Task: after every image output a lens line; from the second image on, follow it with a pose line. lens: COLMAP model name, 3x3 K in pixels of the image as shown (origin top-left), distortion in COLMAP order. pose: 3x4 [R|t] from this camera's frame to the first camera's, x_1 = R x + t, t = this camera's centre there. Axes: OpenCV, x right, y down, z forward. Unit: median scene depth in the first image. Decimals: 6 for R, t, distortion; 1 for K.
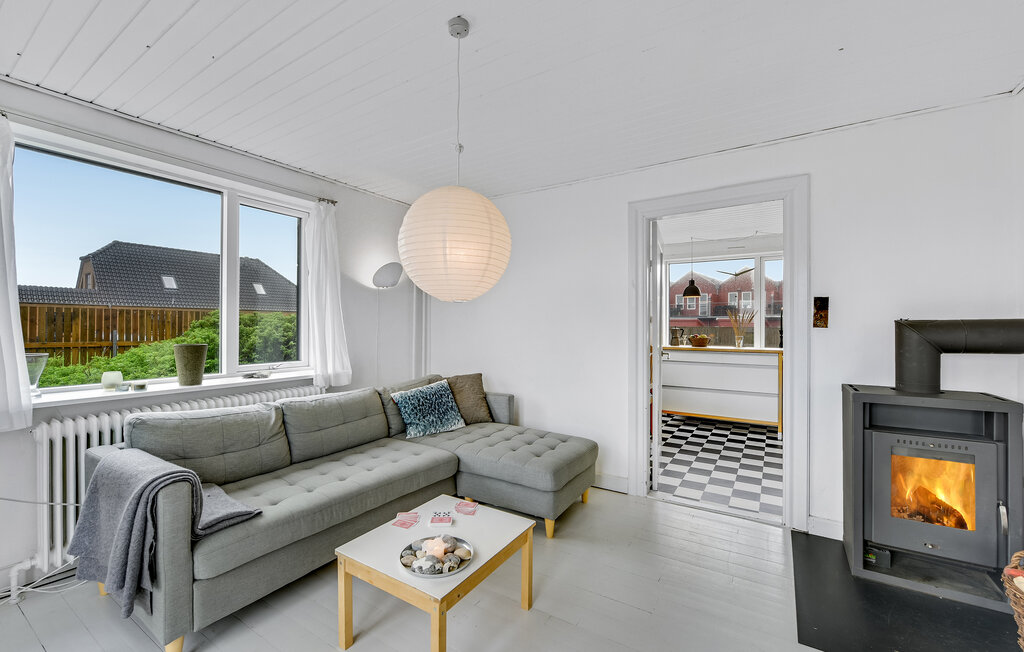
lens RADIAL K [[413.0, 0, 507.5], [0, 413.0, 324.9], [0, 0, 1]] dist [0.000435, 0.000059]
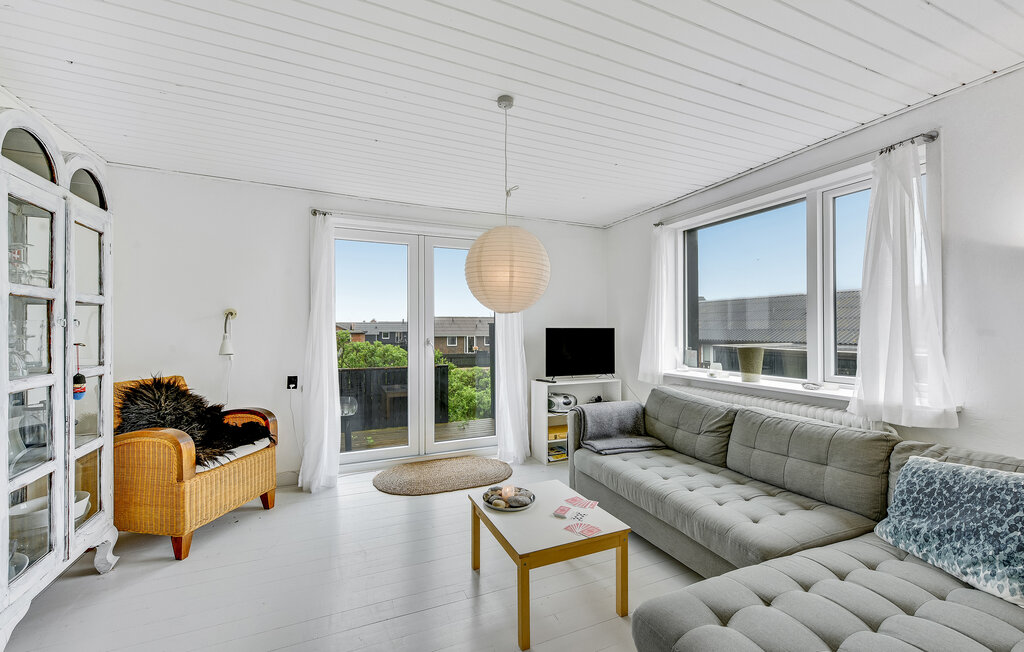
lens RADIAL K [[401.1, 0, 501.8], [0, 401.1, 328.1], [0, 0, 1]] dist [0.000332, 0.000046]
pose [[-0.555656, -0.011044, -0.831339, 0.626111], [-0.003497, 0.999934, -0.010946, 0.006975], [0.831405, -0.003175, -0.555658, 1.131226]]
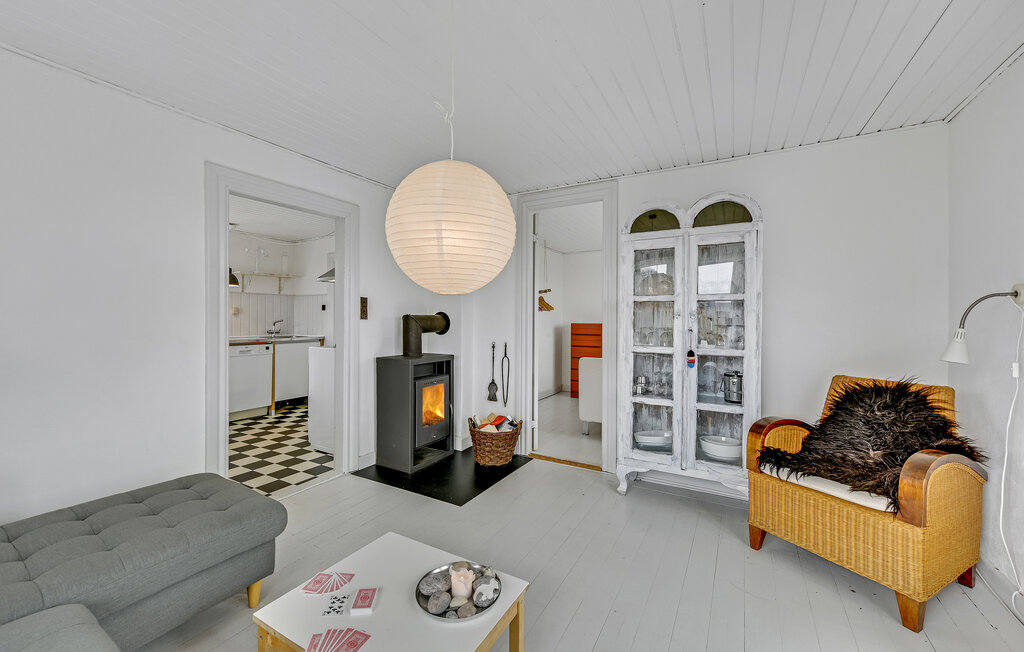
lens RADIAL K [[427.7, 0, 512.9], [0, 427.7, 319.1], [0, 0, 1]] dist [0.000171, 0.000031]
pose [[-0.007925, -0.015257, 0.999852, -0.716948], [0.001042, 0.999883, 0.015265, -0.016804], [-0.999968, 0.001163, -0.007909, 0.567611]]
